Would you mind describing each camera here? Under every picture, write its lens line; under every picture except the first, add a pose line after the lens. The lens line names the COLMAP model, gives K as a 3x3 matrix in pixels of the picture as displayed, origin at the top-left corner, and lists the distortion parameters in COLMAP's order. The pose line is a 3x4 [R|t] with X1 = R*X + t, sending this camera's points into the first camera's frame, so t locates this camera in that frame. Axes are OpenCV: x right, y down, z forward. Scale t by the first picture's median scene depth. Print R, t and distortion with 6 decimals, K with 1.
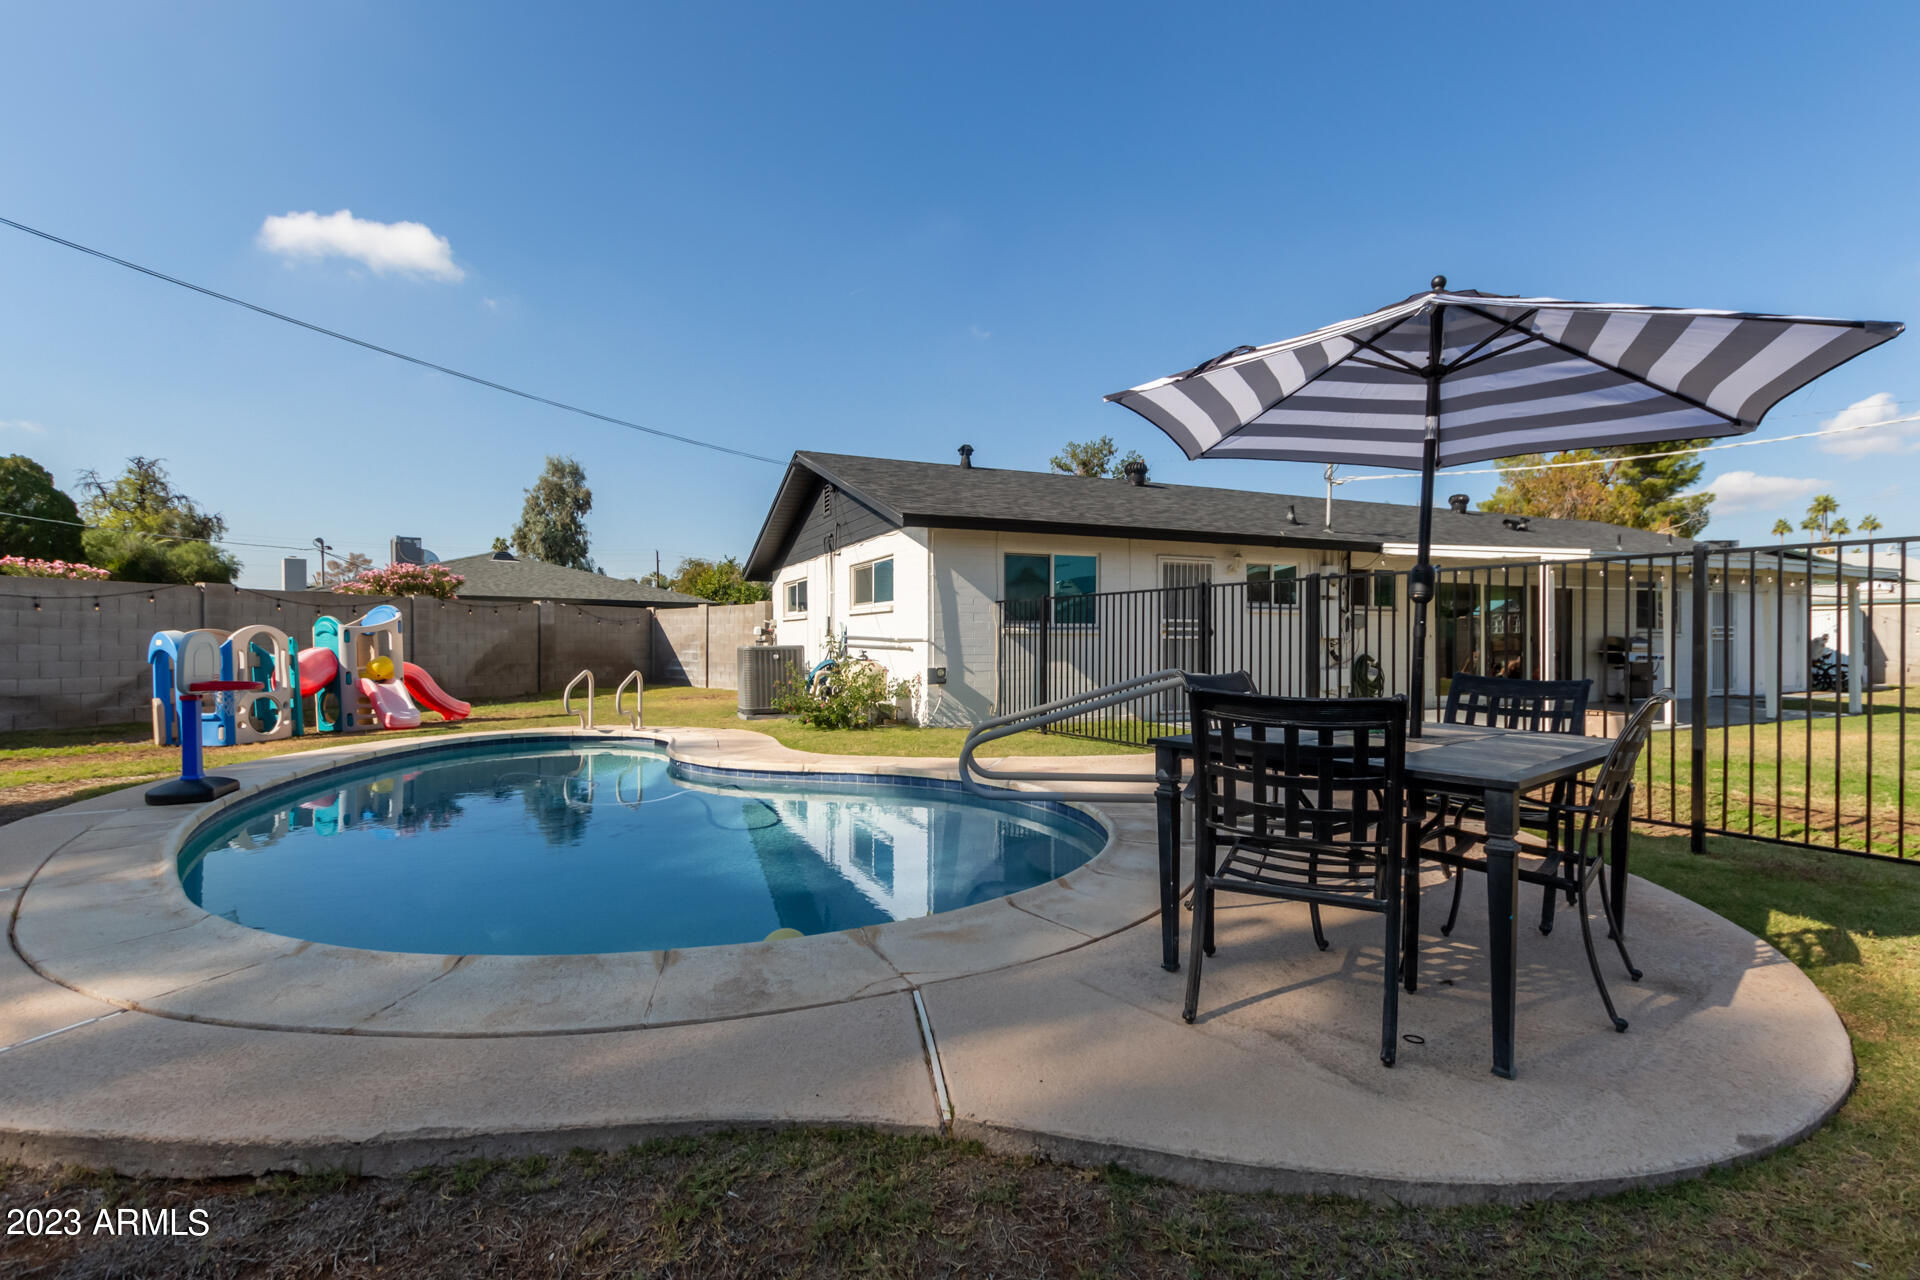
lens RADIAL K [[882.7, 0, 985.6], [0, 882.7, 639.0], [0, 0, 1]] dist [0.012330, -0.000564]
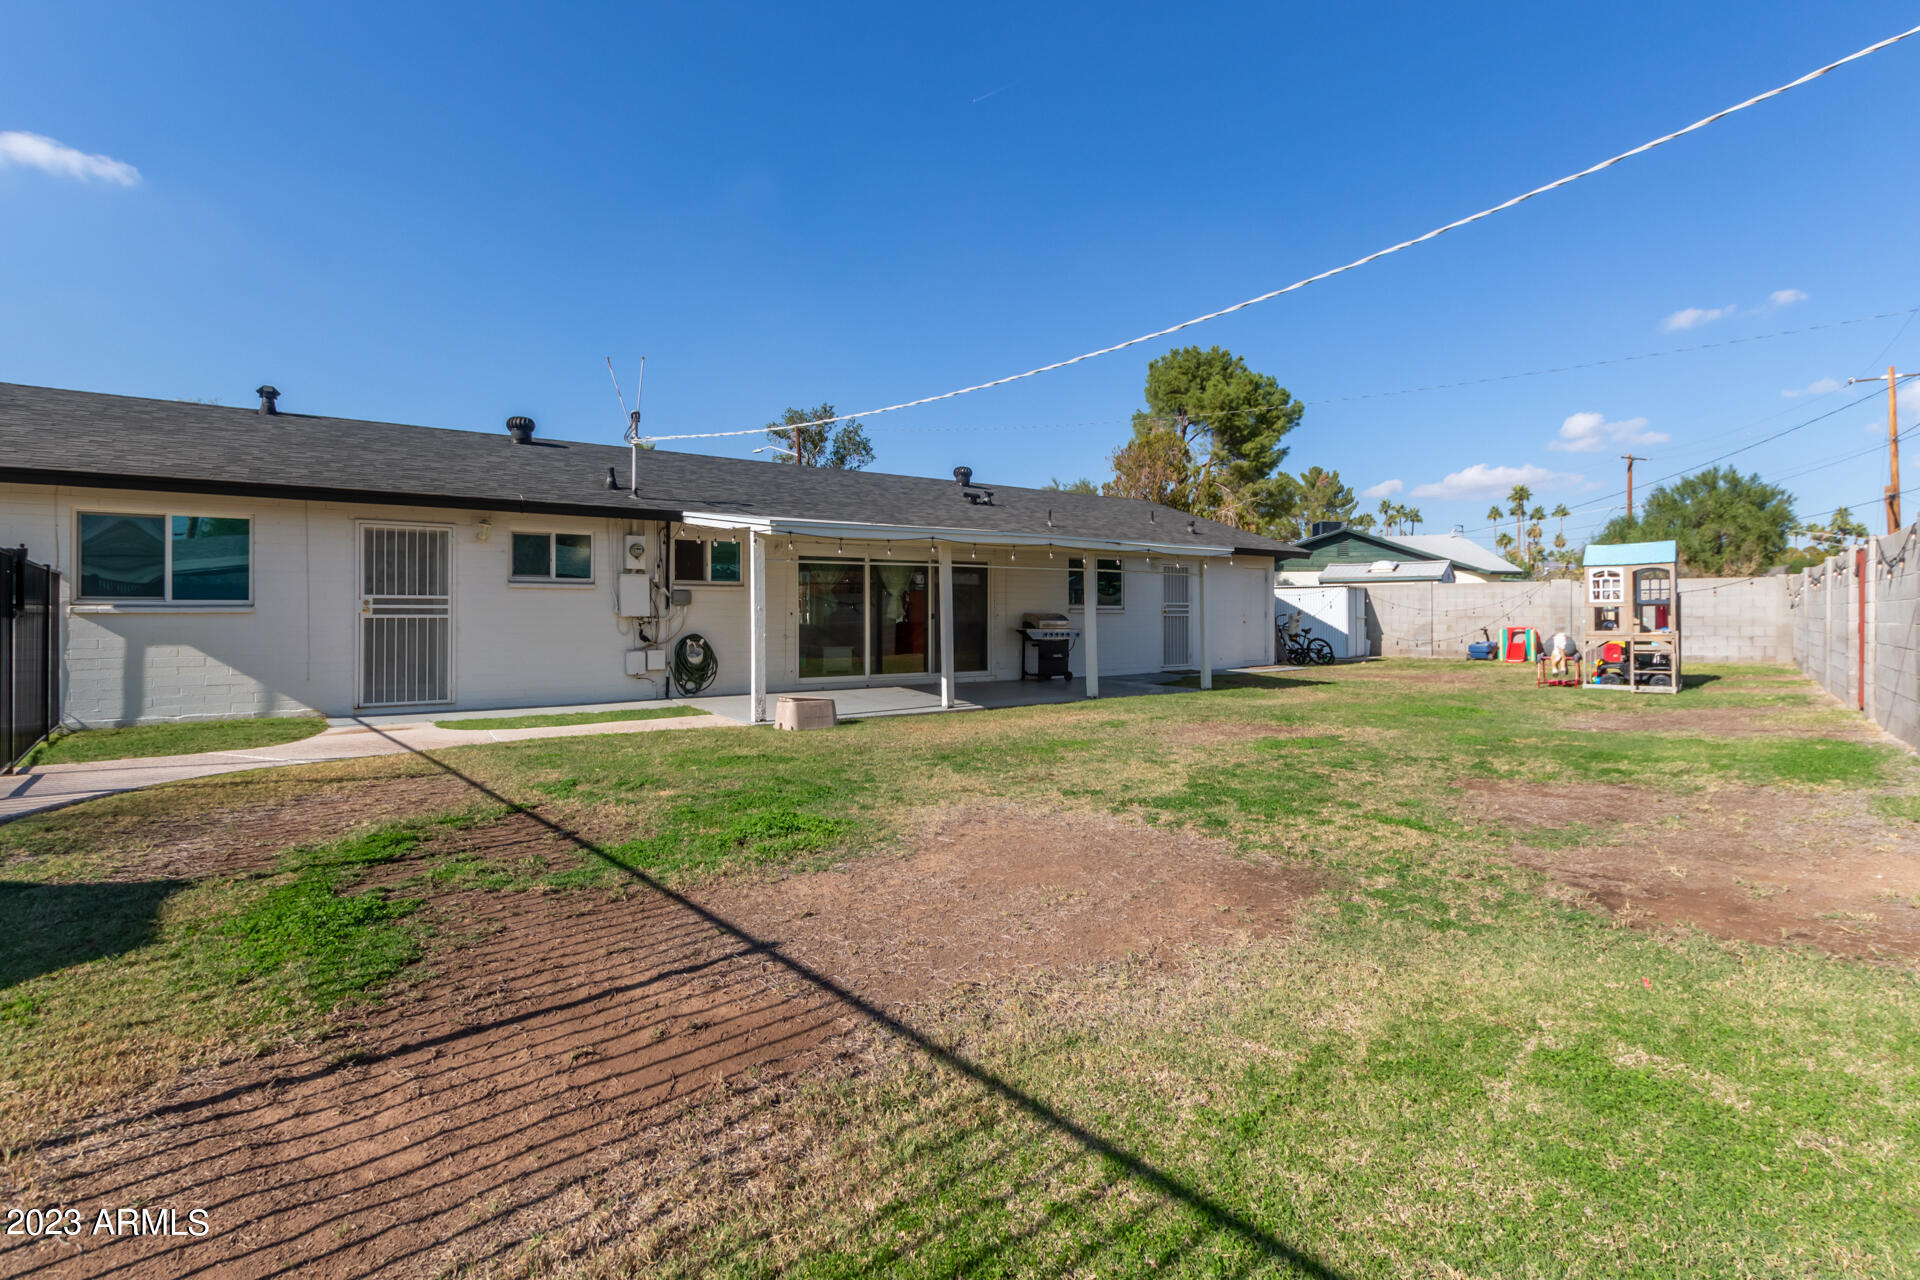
lens RADIAL K [[882.7, 0, 985.6], [0, 882.7, 639.0], [0, 0, 1]] dist [0.012330, -0.000564]
pose [[0.983592, -0.006539, 0.180290, 0.500905], [0.001045, 0.999533, 0.030551, -0.004541], [-0.180406, -0.029861, 0.983139, 0.039529]]
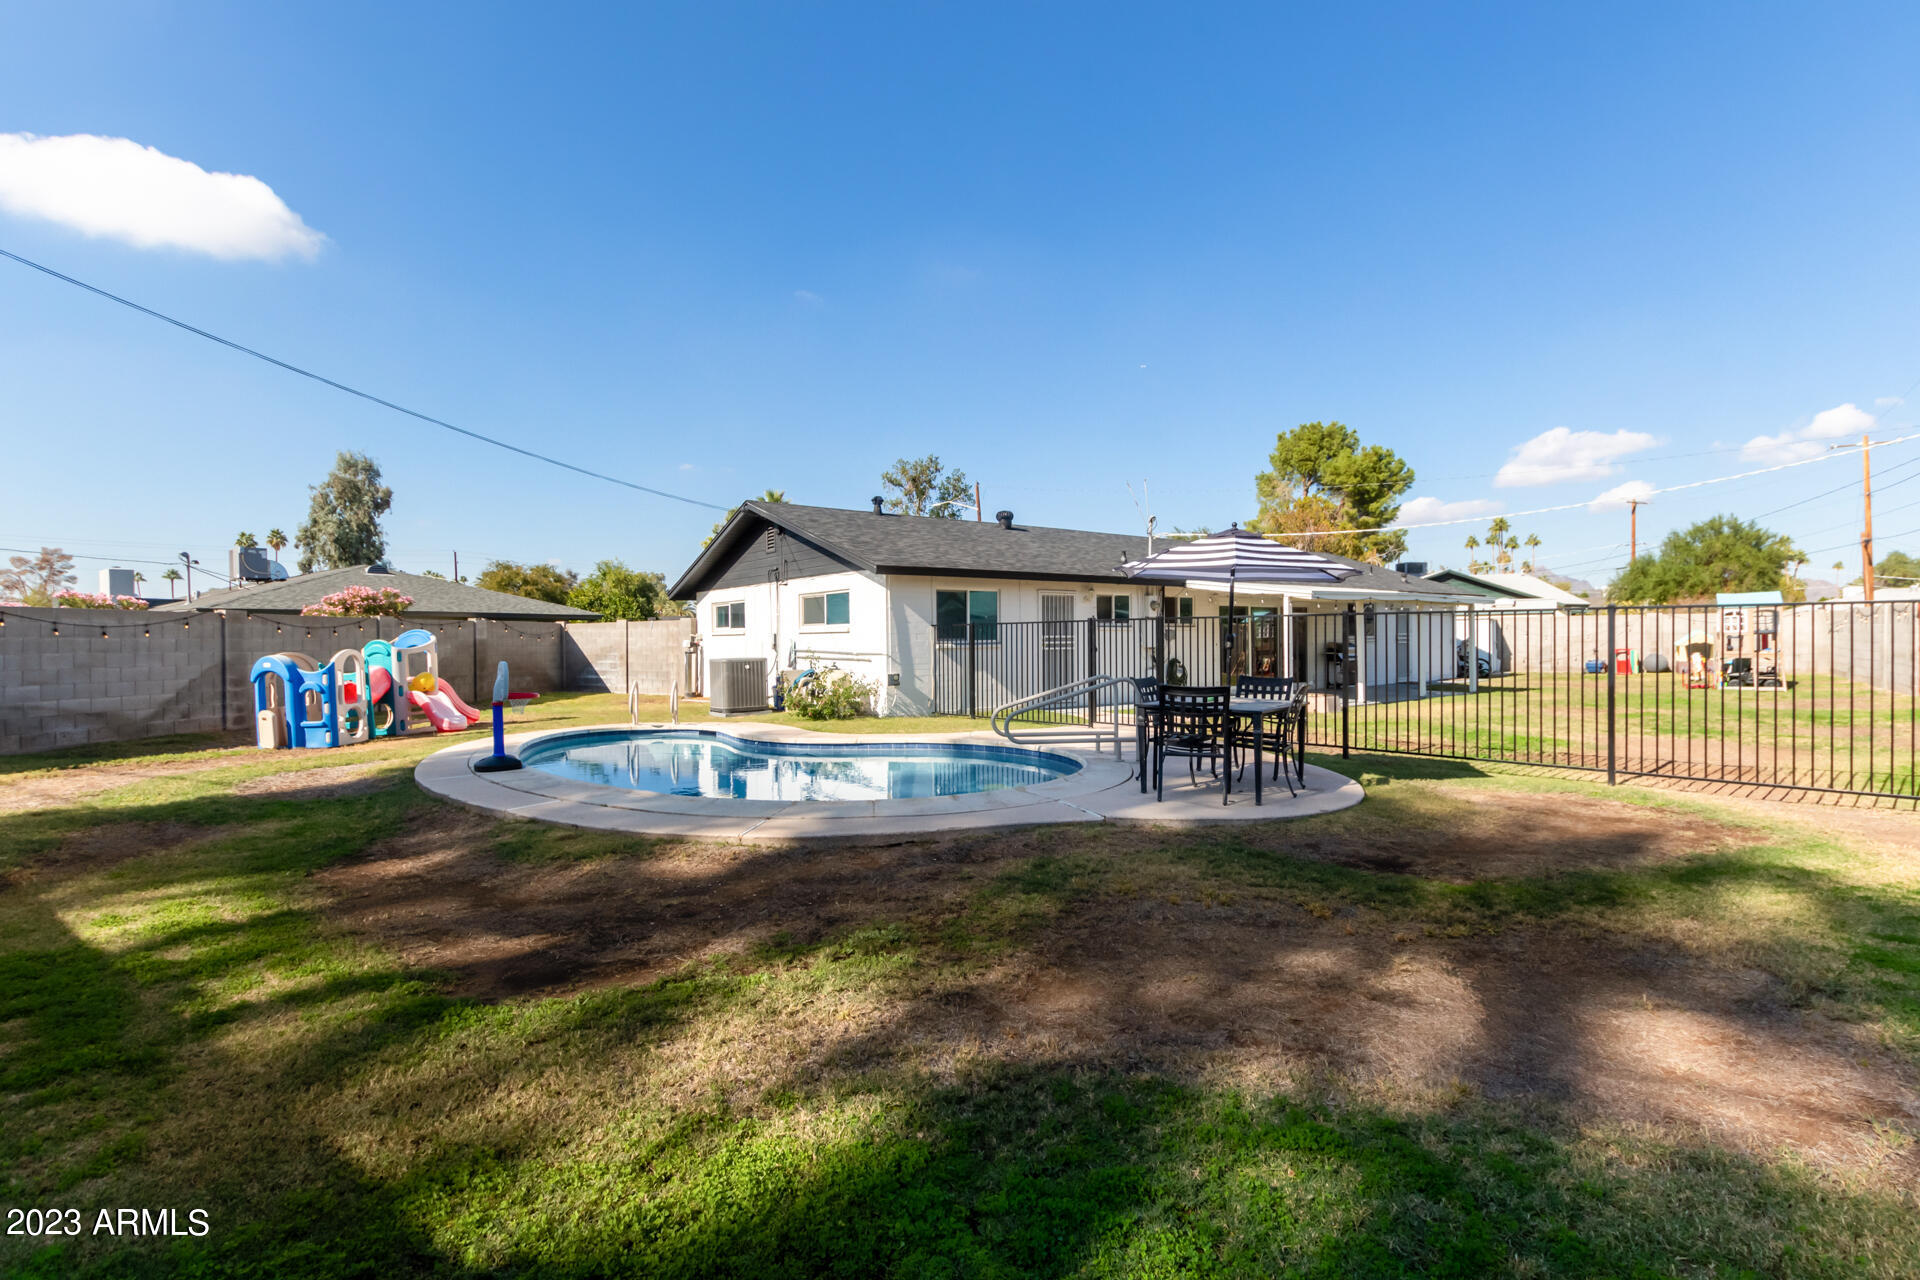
lens RADIAL K [[882.7, 0, 985.6], [0, 882.7, 639.0], [0, 0, 1]] dist [0.012330, -0.000564]
pose [[0.975516, -0.009199, 0.219736, -0.153213], [0.009017, 0.999958, 0.001829, -0.016501], [-0.219743, 0.000197, 0.975558, -0.270431]]
